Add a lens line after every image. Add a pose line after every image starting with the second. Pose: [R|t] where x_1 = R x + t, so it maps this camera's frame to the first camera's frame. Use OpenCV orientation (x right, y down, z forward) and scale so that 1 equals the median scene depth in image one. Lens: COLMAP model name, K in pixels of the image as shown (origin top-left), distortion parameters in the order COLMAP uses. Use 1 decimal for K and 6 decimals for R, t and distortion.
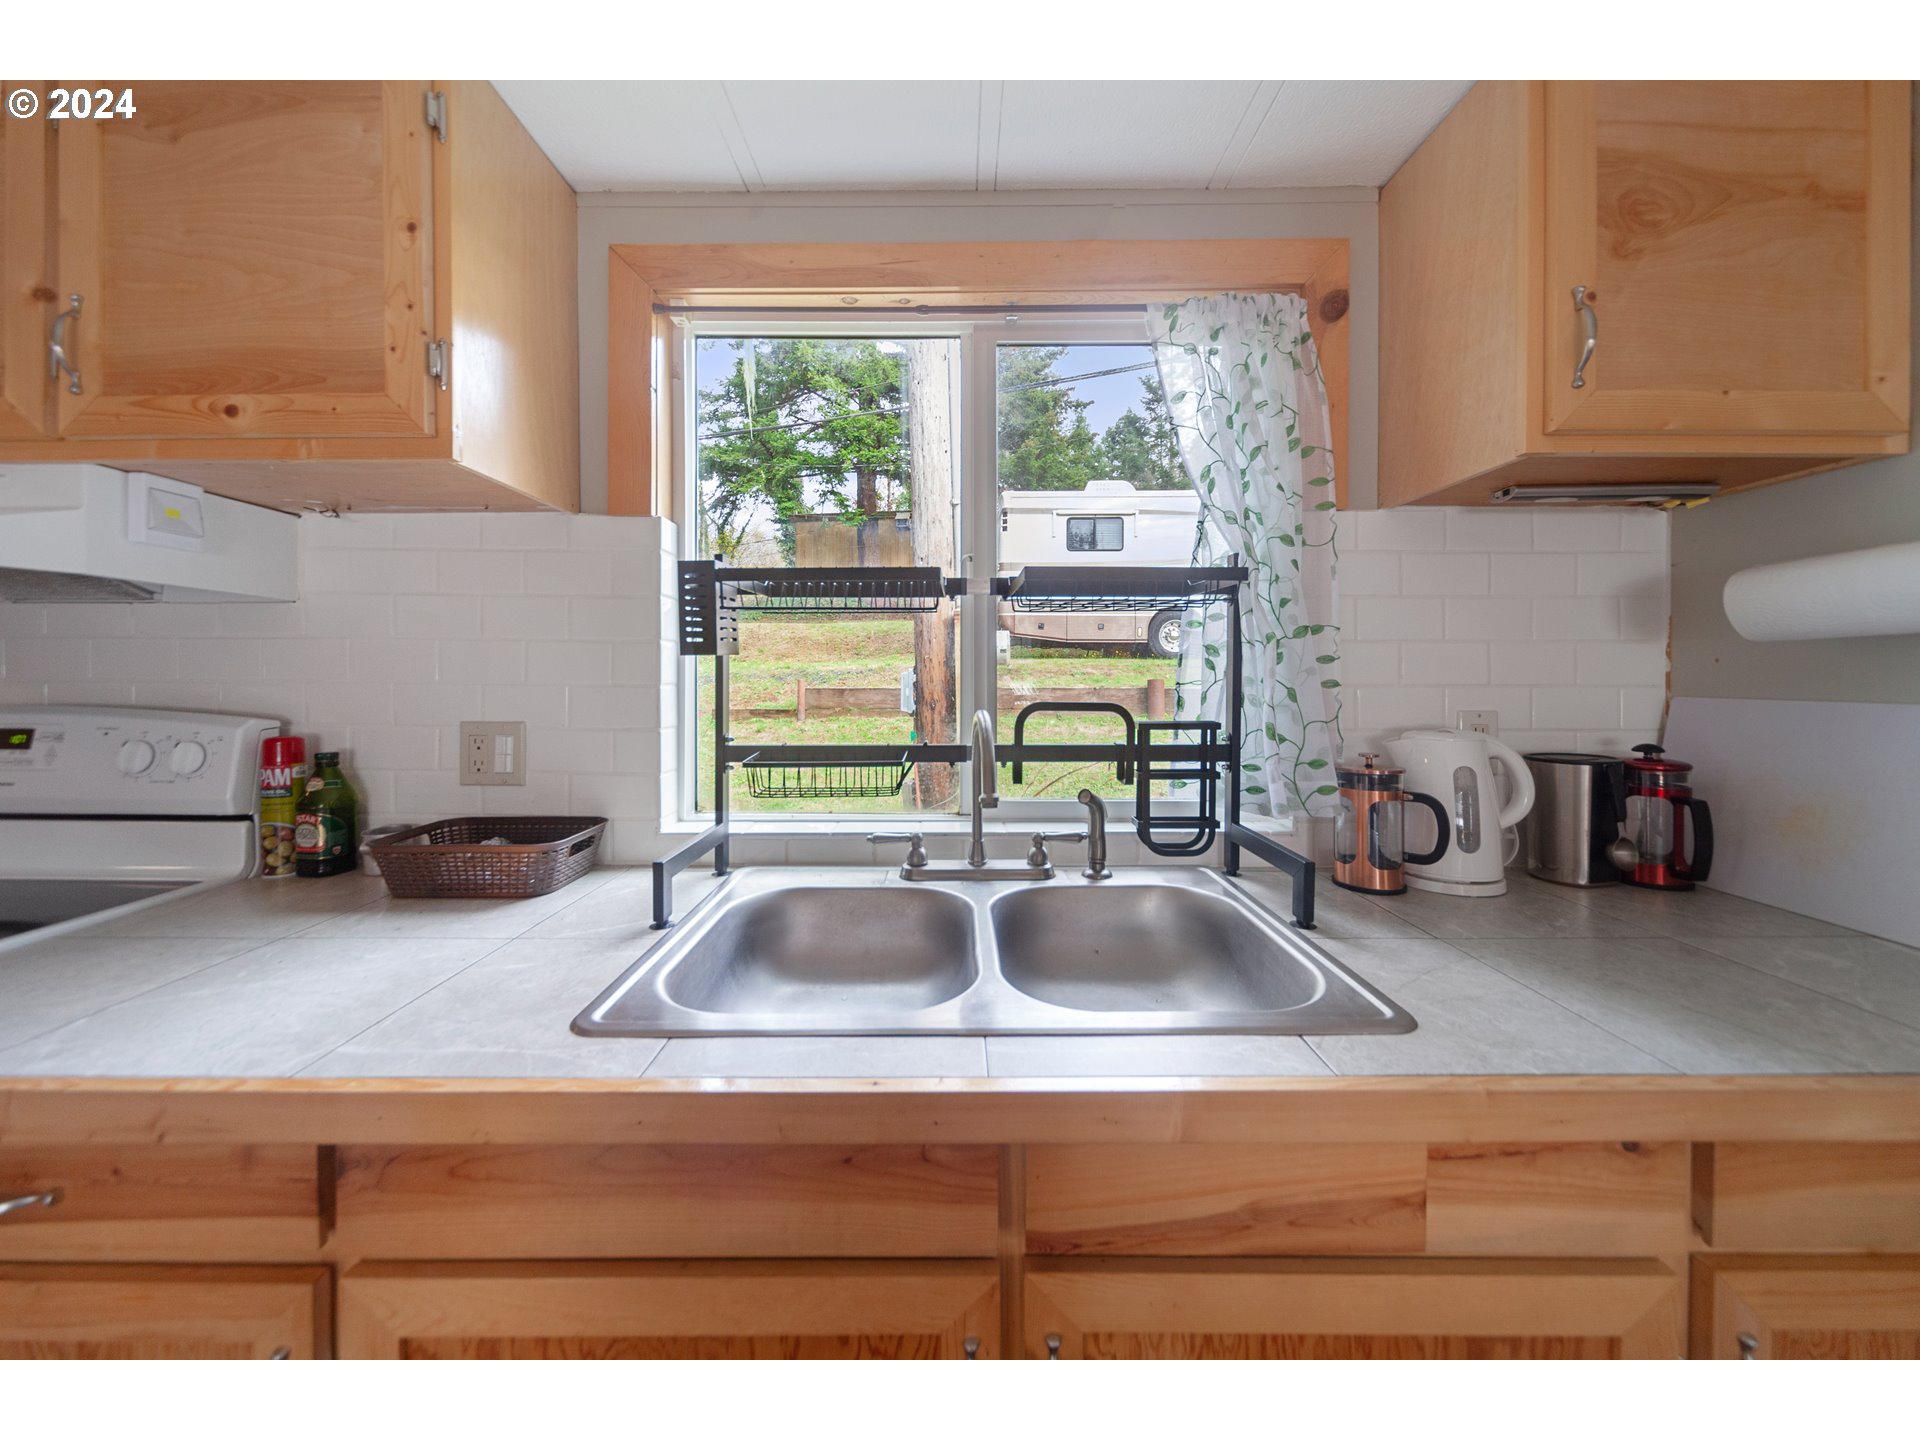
lens RADIAL K [[699.8, 0, 954.3], [0, 699.8, 708.9], [0, 0, 1]] dist [0.003523, -0.001641]
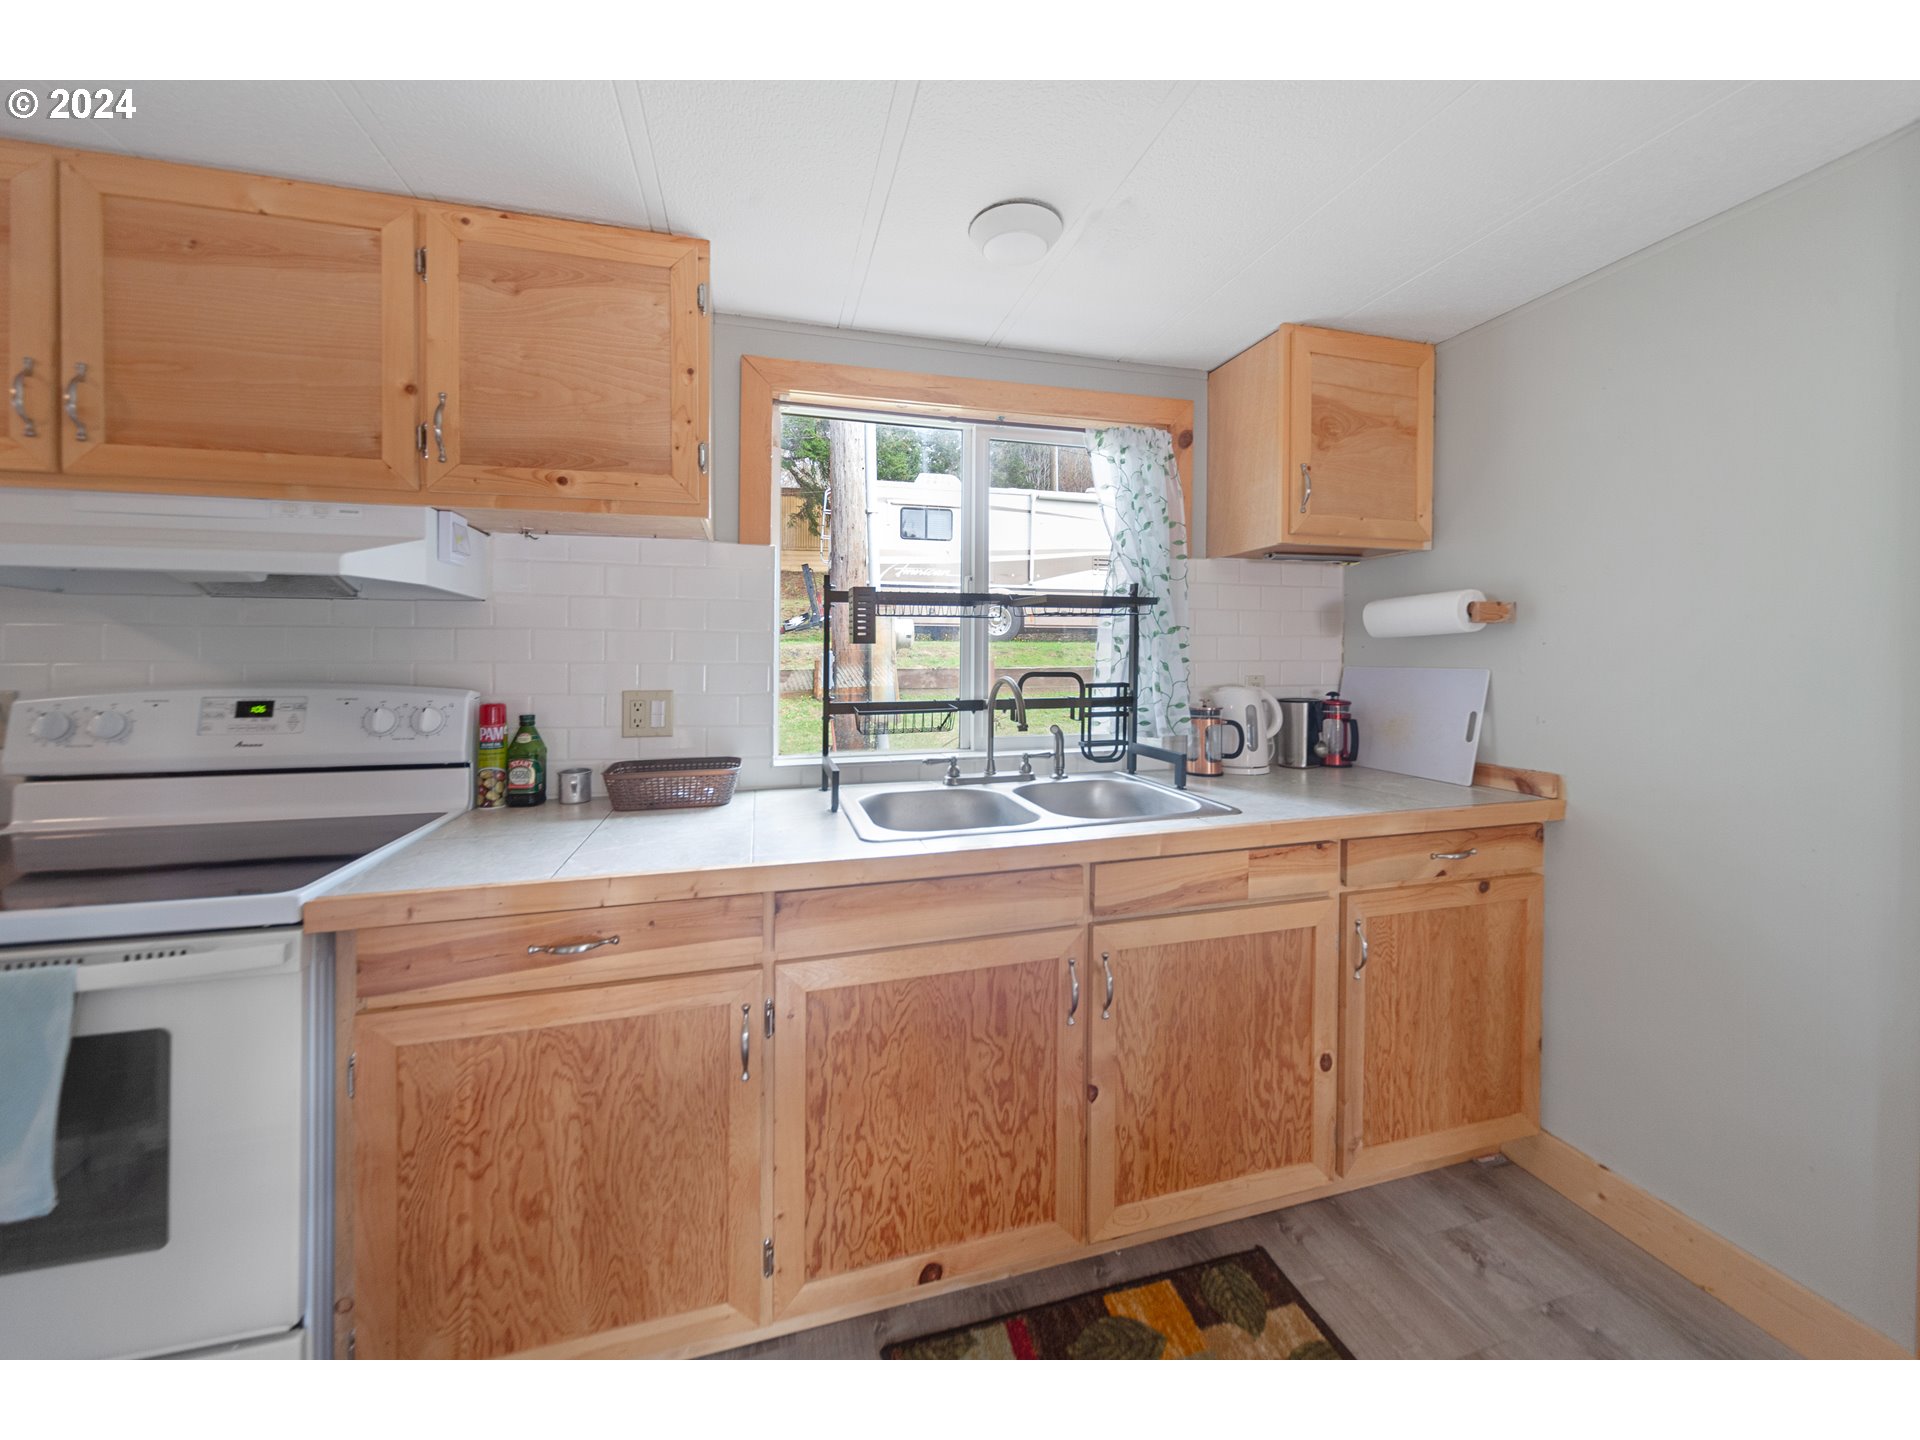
lens RADIAL K [[699.8, 0, 961.8], [0, 699.8, 720.4], [0, 0, 1]] dist [0.003523, -0.001641]
pose [[0.961803, -0.027853, 0.272320, -0.479246], [0.016163, 0.998853, 0.045076, 0.027042], [-0.273263, -0.038953, 0.961150, -0.533940]]
